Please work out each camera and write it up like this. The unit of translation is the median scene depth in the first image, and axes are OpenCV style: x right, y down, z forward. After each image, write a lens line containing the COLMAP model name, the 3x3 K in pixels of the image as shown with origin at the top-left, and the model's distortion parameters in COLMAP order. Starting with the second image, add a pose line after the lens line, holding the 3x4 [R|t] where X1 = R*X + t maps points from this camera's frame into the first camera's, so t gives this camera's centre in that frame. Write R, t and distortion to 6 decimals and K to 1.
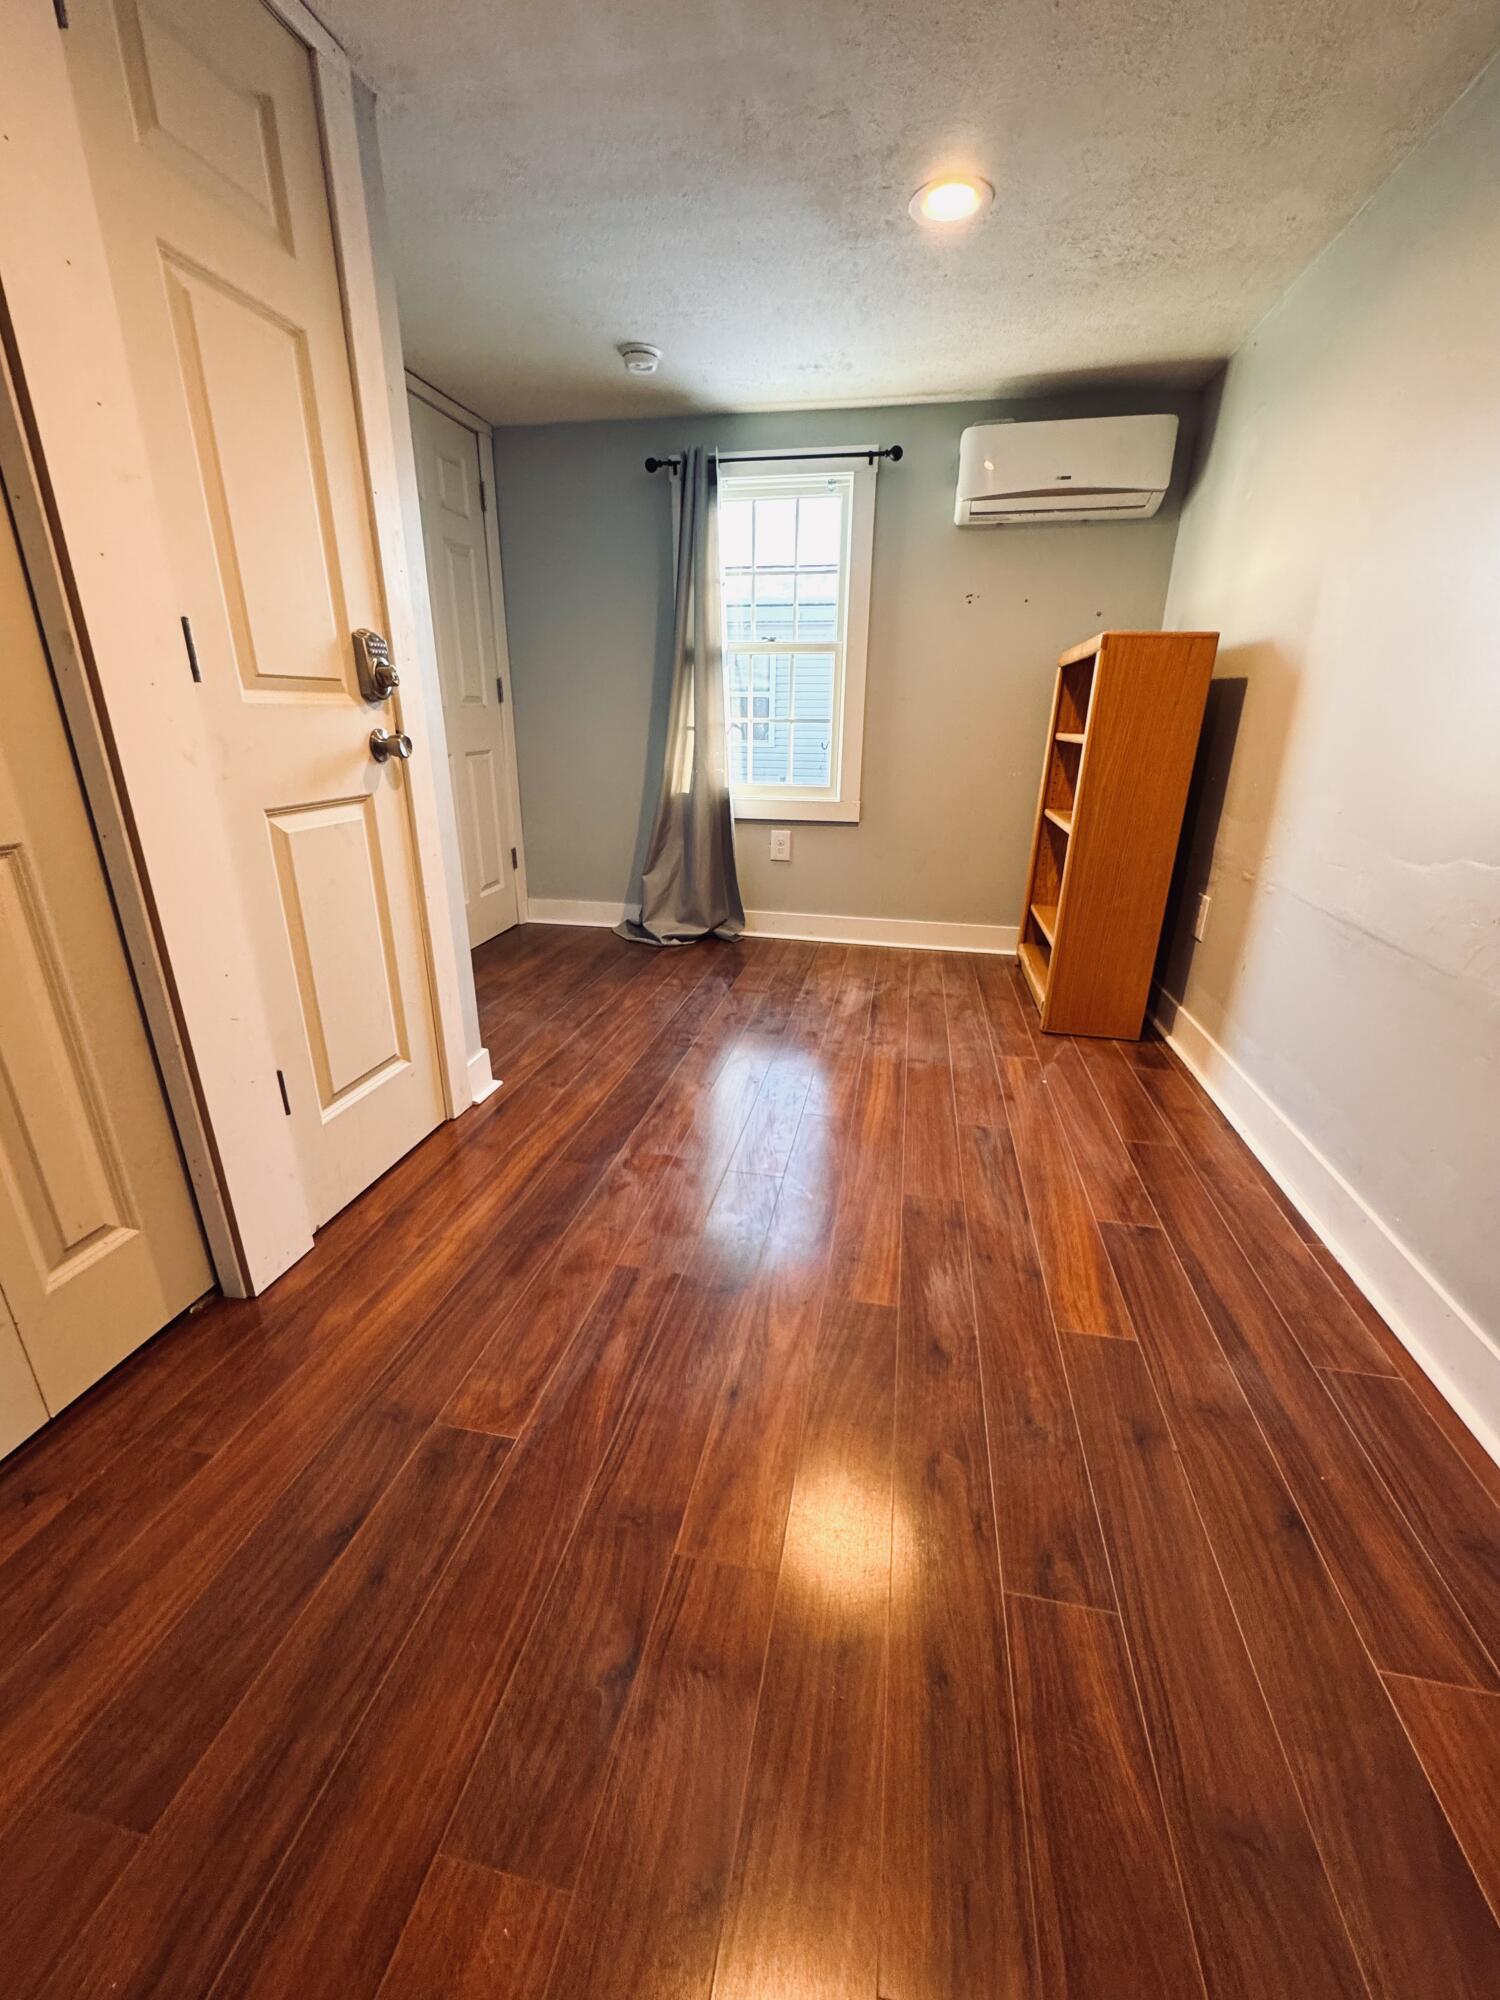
lens RADIAL K [[795.9, 0, 750.9], [0, 795.9, 1000.1], [0, 0, 1]] dist [-0.001462, -0.000039]
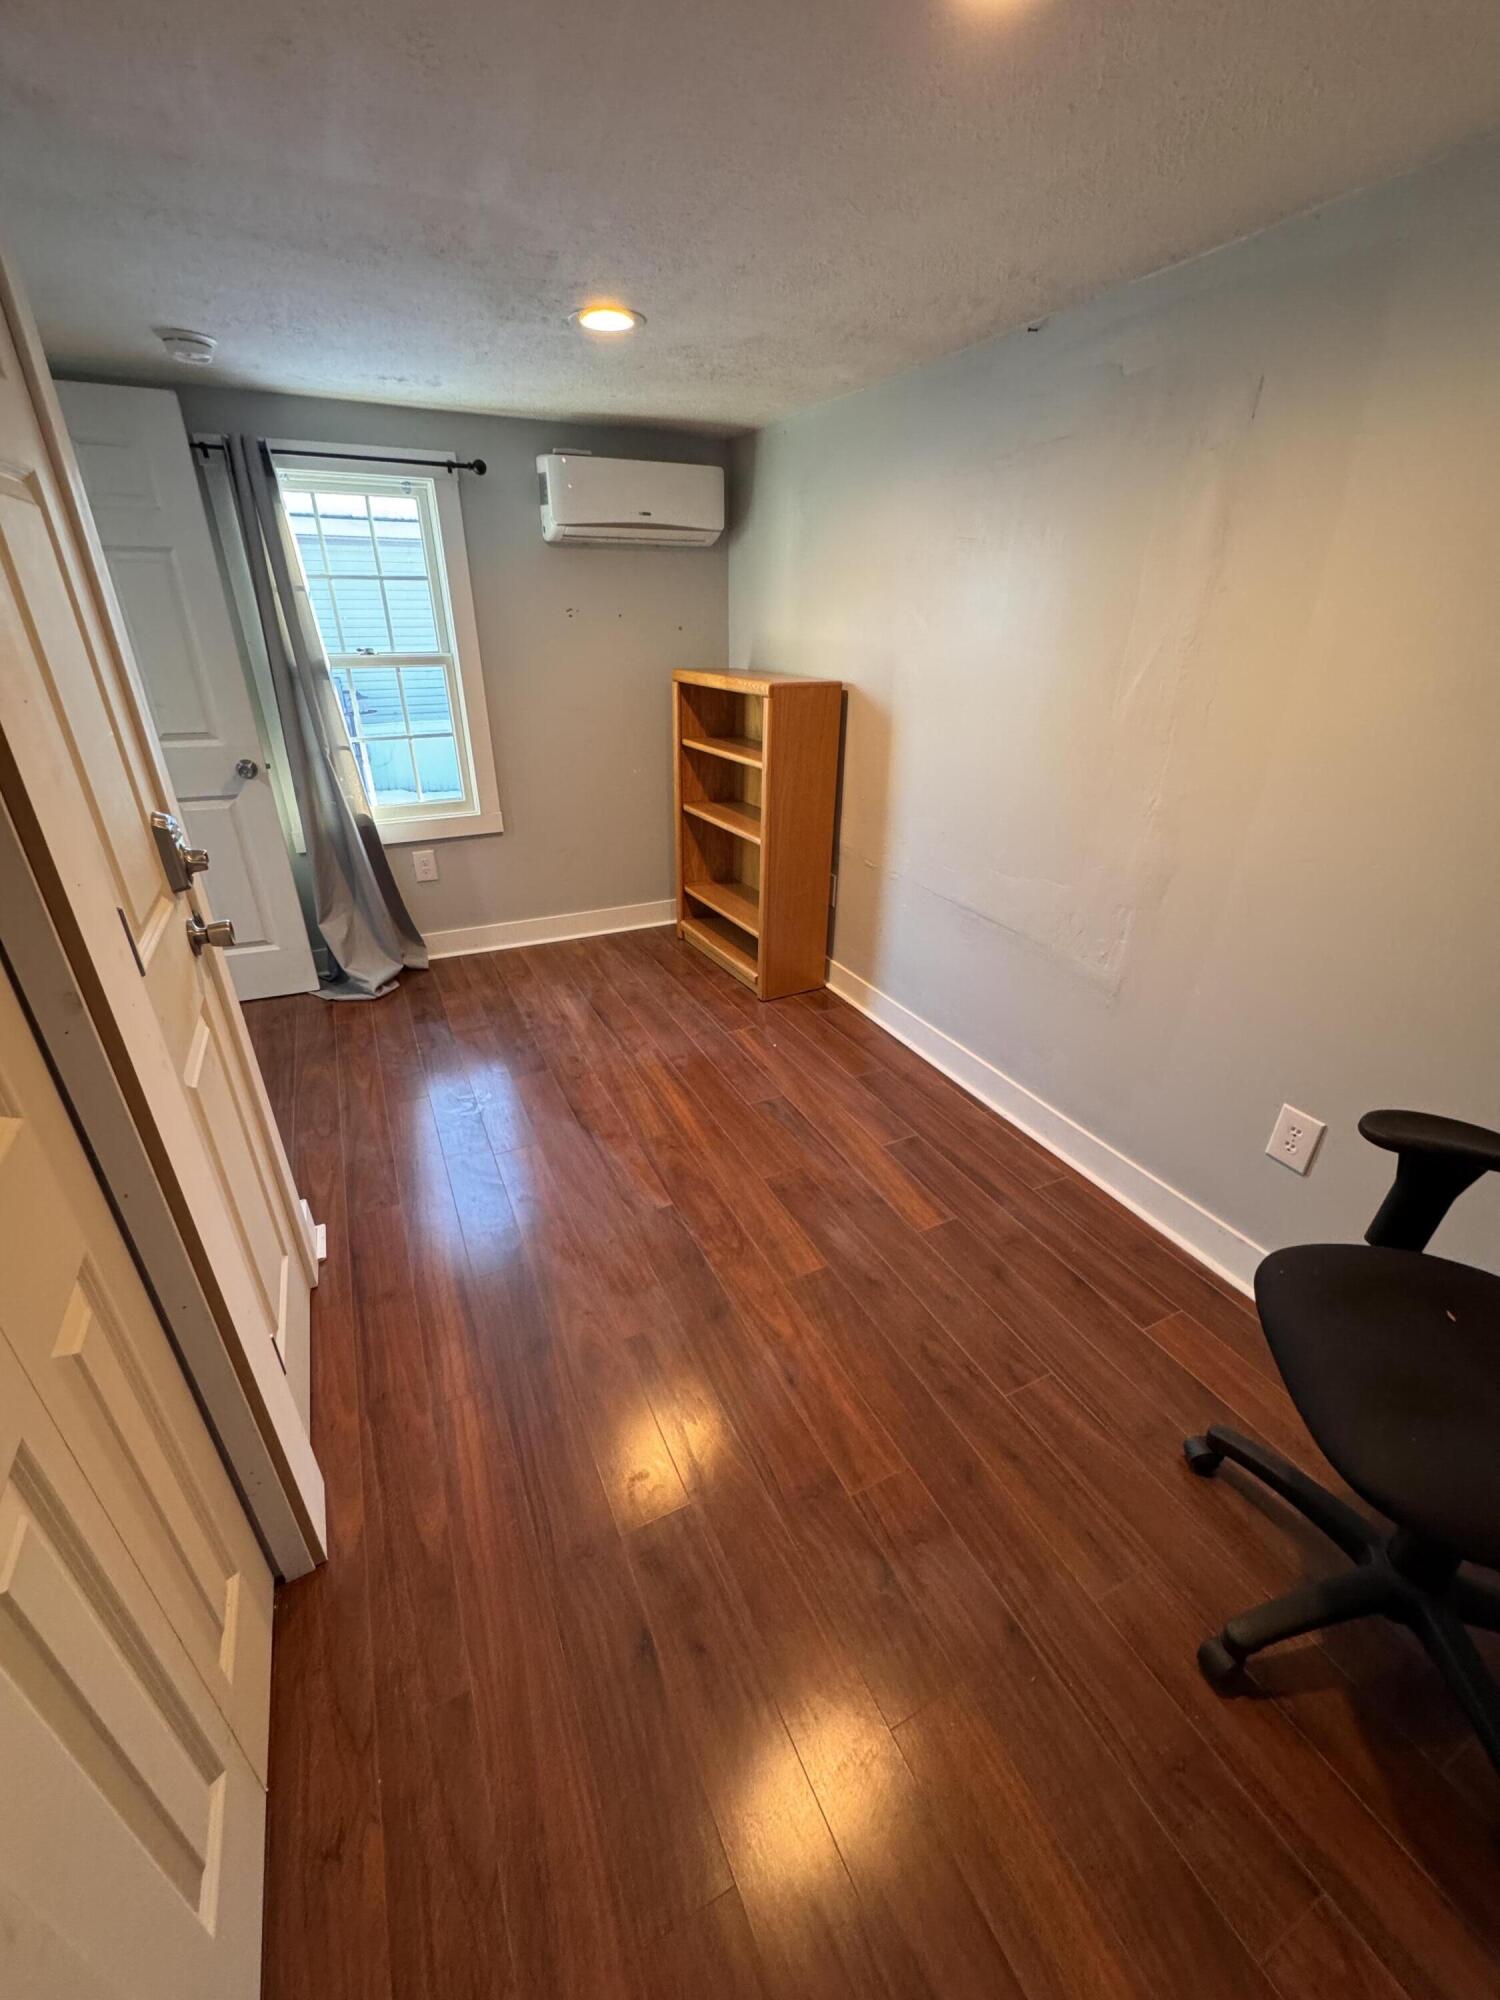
lens RADIAL K [[795.9, 0, 745.8], [0, 795.9, 997.5], [0, 0, 1]] dist [-0.001462, -0.000039]
pose [[0.795547, -0.269398, 0.542707, -0.359522], [0.203111, 0.962464, 0.180026, -0.221502], [-0.570834, -0.032989, 0.820403, -0.027645]]
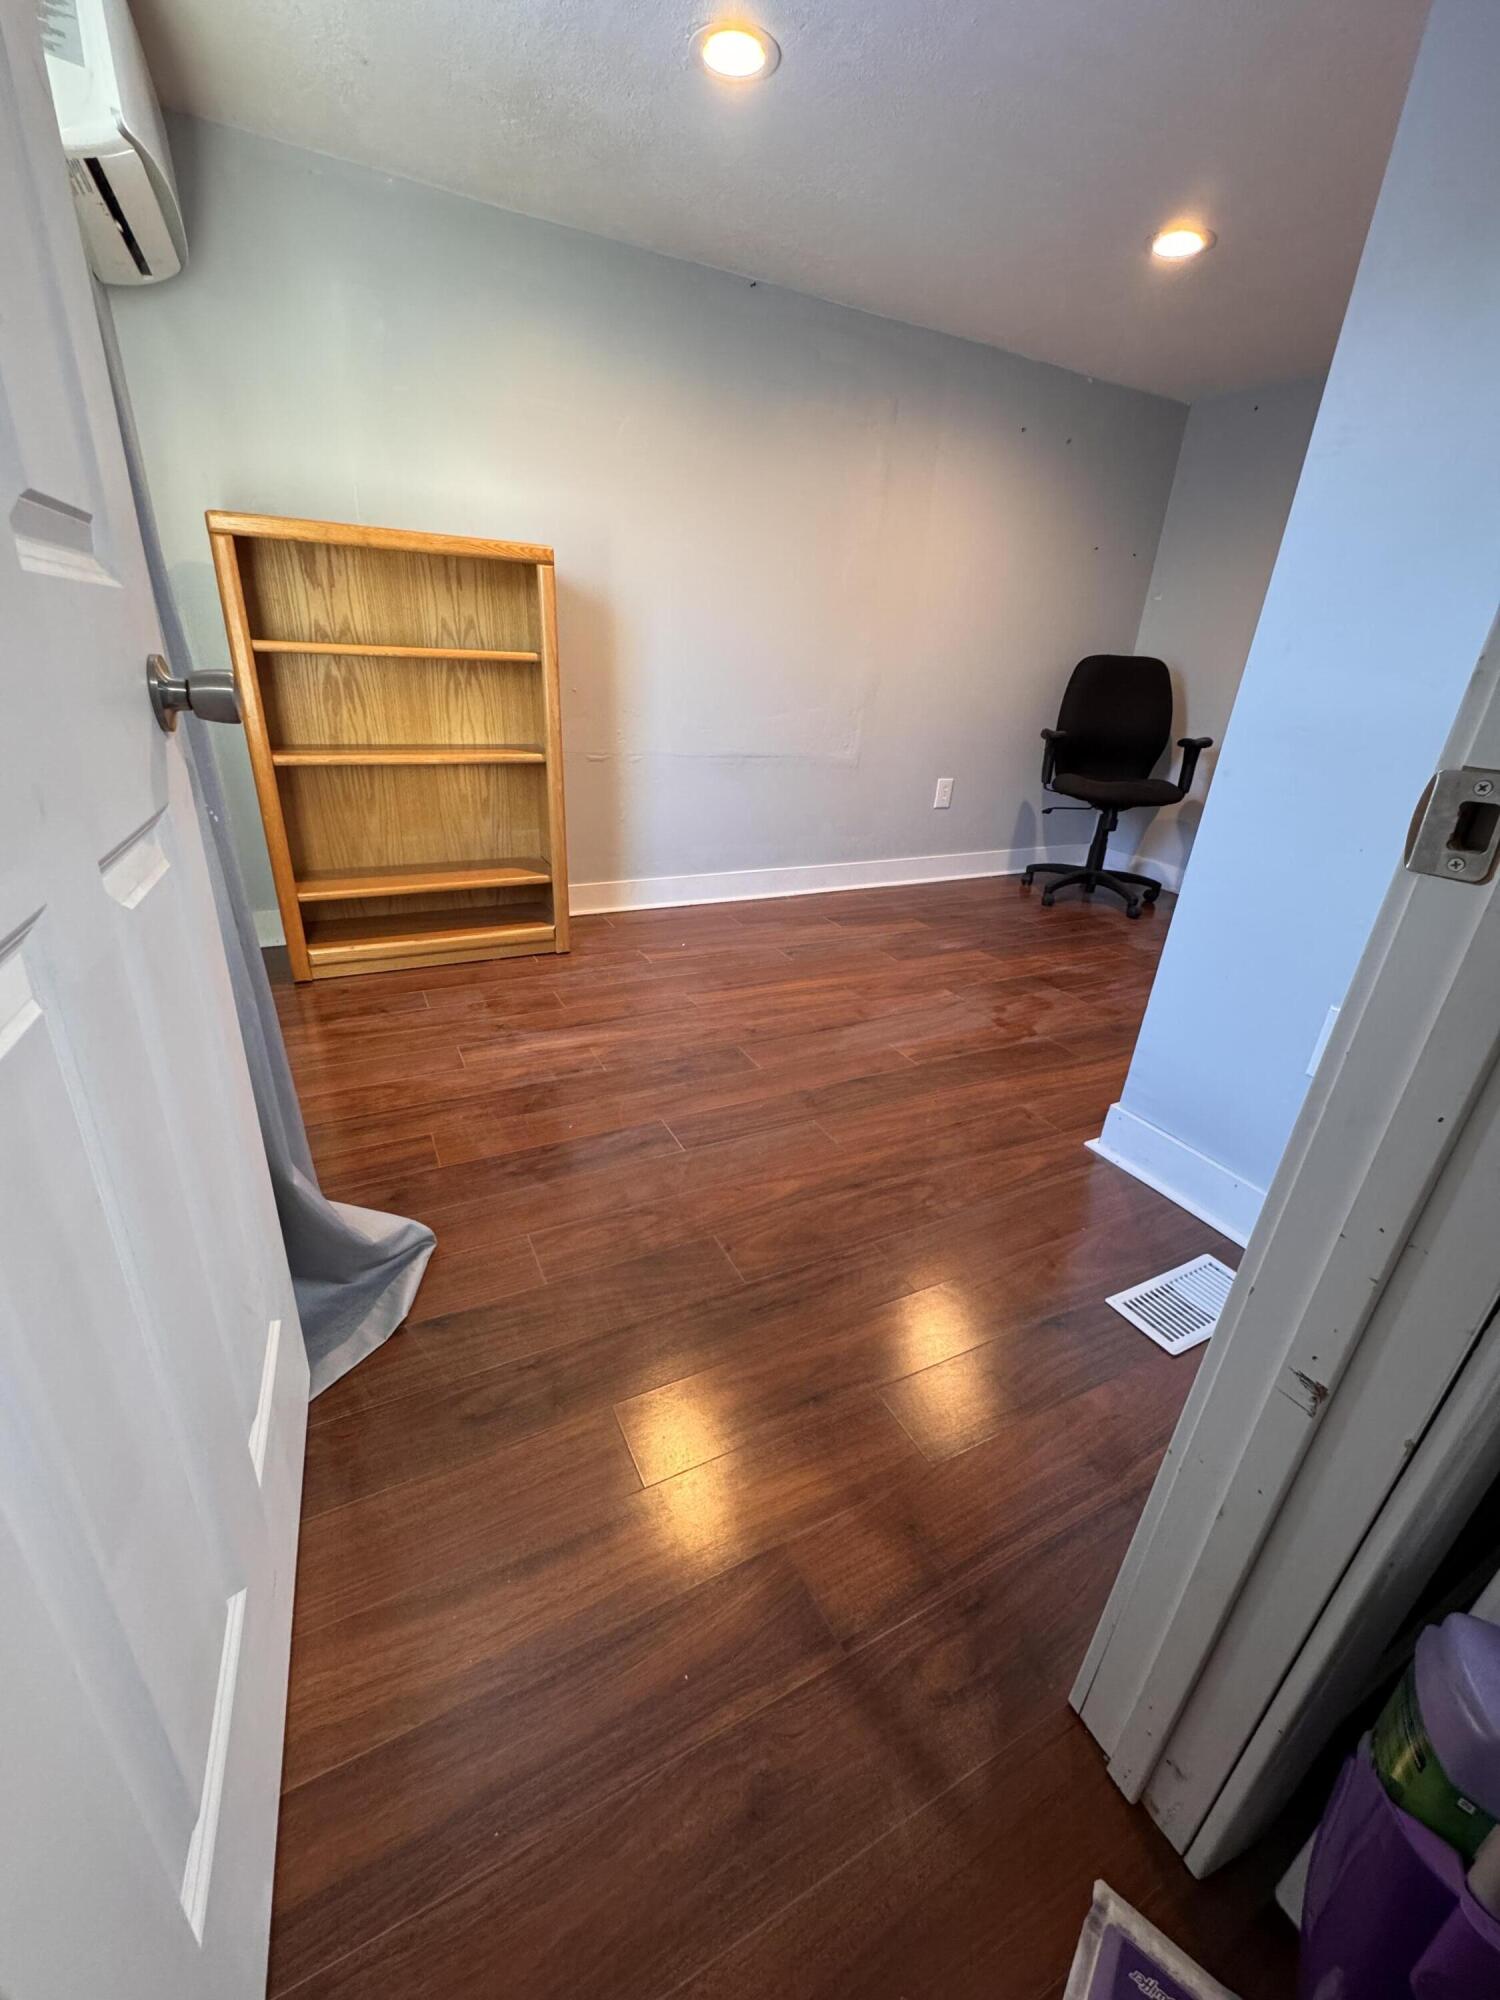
lens RADIAL K [[795.9, 0, 754.2], [0, 795.9, 1003.3], [0, 0, 1]] dist [-0.001462, -0.000039]
pose [[-0.620302, -0.357477, 0.698166, -0.624177], [0.204319, 0.785734, 0.583846, -0.550263], [-0.757284, 0.504810, -0.414353, 1.536977]]
